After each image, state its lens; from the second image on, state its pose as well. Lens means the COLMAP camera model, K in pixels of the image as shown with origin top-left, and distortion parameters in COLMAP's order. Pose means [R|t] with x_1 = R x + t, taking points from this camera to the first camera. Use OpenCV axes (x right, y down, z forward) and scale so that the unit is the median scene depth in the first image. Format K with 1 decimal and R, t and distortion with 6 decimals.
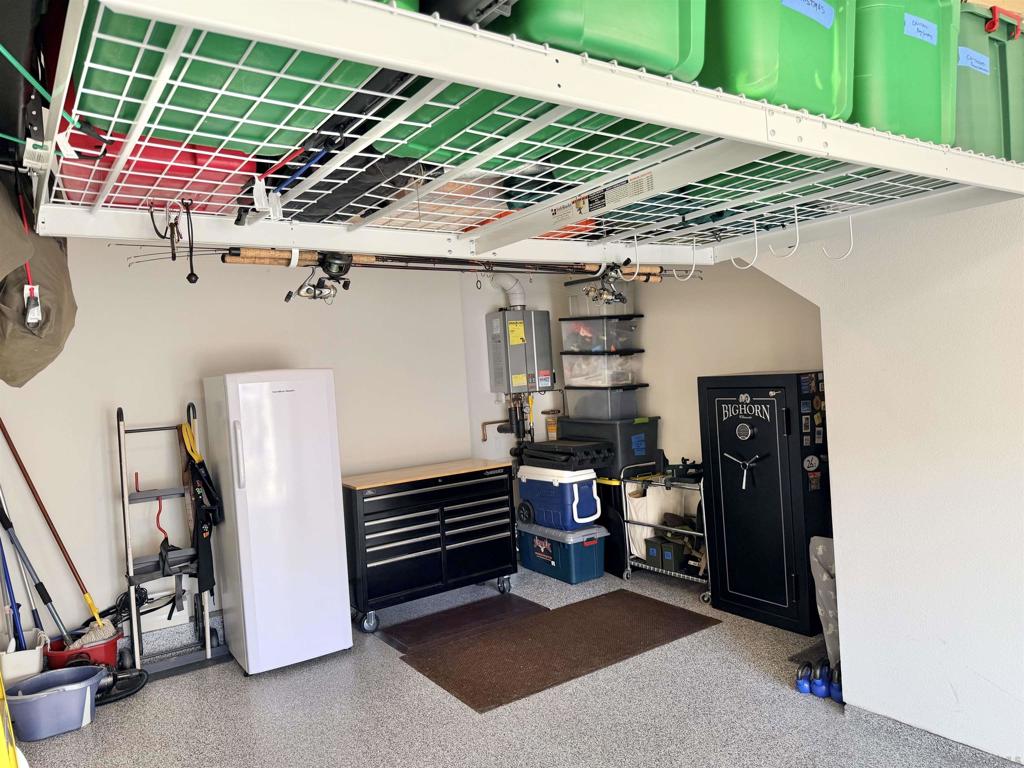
lens RADIAL K [[719.5, 0, 512.0], [0, 719.5, 384.0], [0, 0, 1]] dist [0.072018, -0.001230]
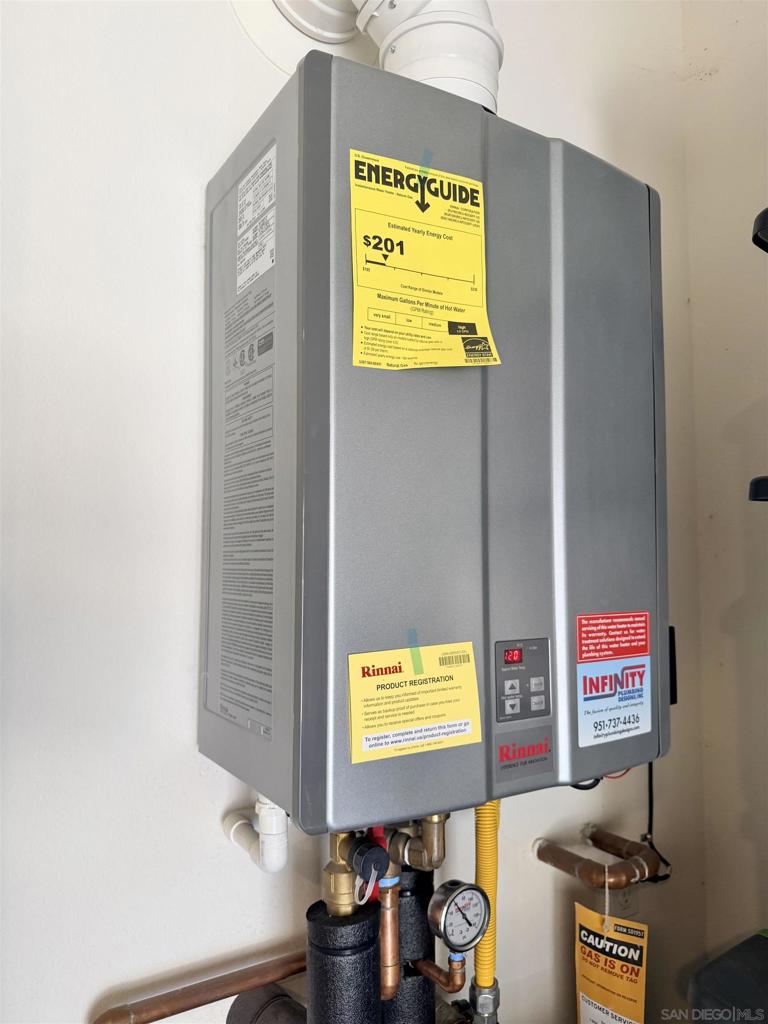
lens RADIAL K [[719.5, 0, 384.0], [0, 719.5, 512.0], [0, 0, 1]] dist [0.072018, -0.001230]
pose [[0.997220, 0.064053, -0.038064, 0.008217], [-0.067342, 0.993428, -0.092549, -0.024237], [0.031885, 0.094855, 0.994980, 0.966411]]
